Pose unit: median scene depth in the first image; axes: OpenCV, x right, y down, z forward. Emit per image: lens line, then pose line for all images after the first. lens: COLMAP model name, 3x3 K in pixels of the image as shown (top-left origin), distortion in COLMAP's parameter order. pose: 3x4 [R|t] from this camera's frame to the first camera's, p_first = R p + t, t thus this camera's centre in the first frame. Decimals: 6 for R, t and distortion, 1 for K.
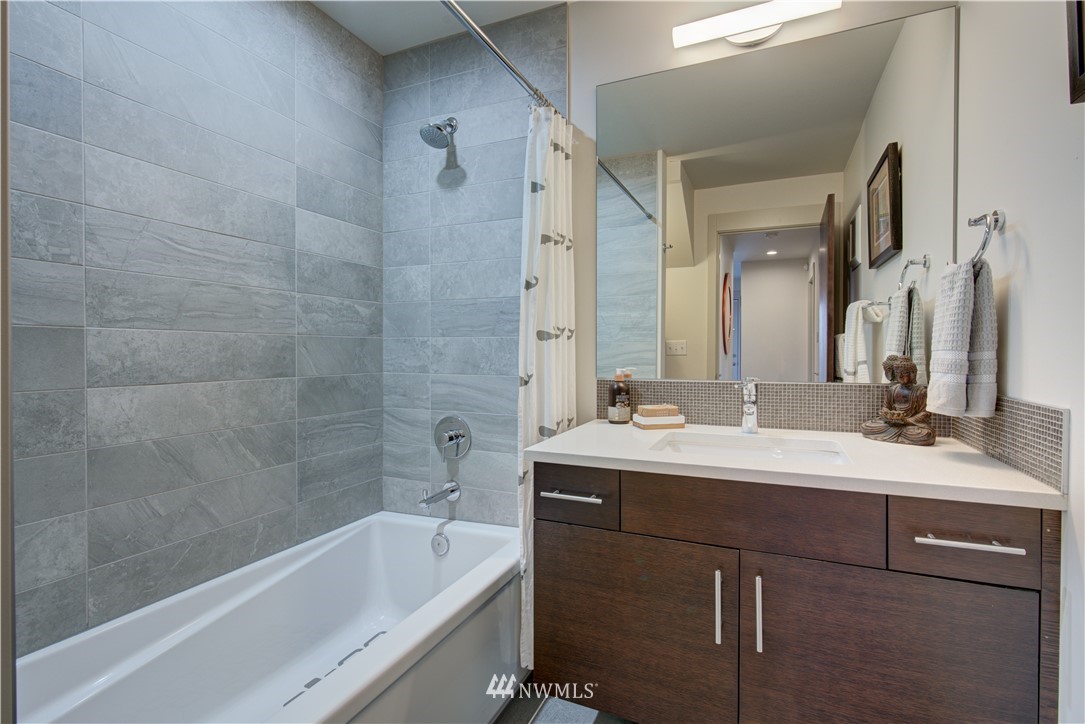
lens RADIAL K [[524.0, 0, 562.4], [0, 524.0, 352.7], [0, 0, 1]] dist [-0.004044, 0.001746]
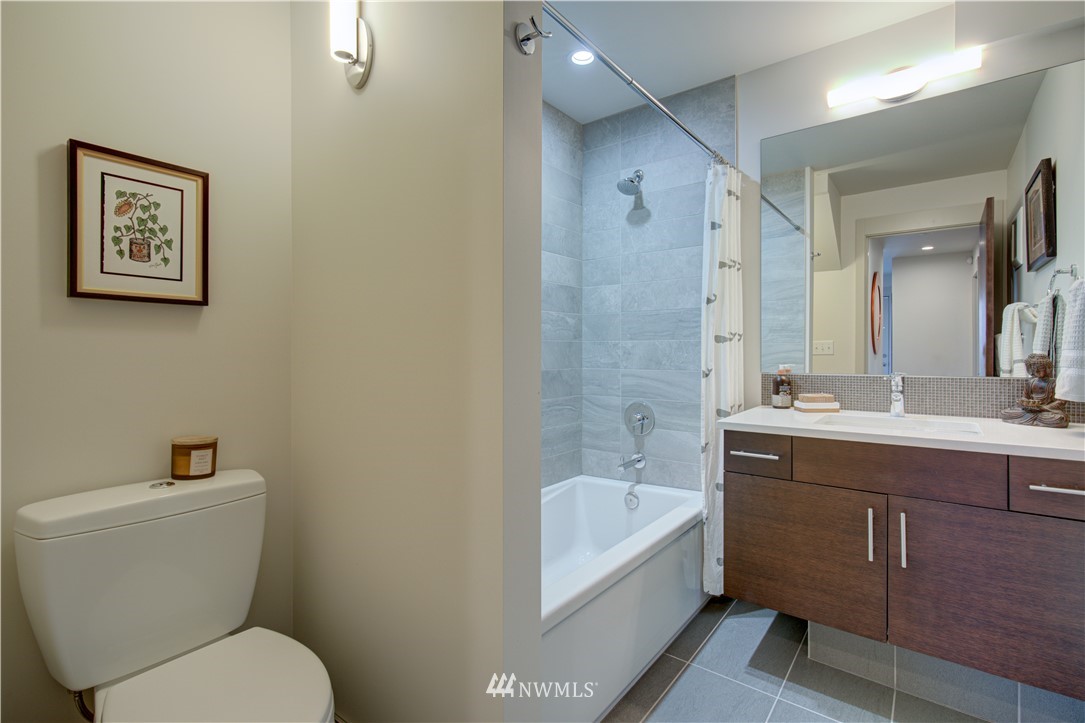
lens RADIAL K [[524.0, 0, 562.4], [0, 524.0, 352.2], [0, 0, 1]] dist [-0.004044, 0.001746]
pose [[0.972488, -0.001808, -0.232945, -0.110662], [0.001433, 0.999997, -0.001781, 0.001430], [0.232948, 0.001399, 0.972488, -0.344810]]
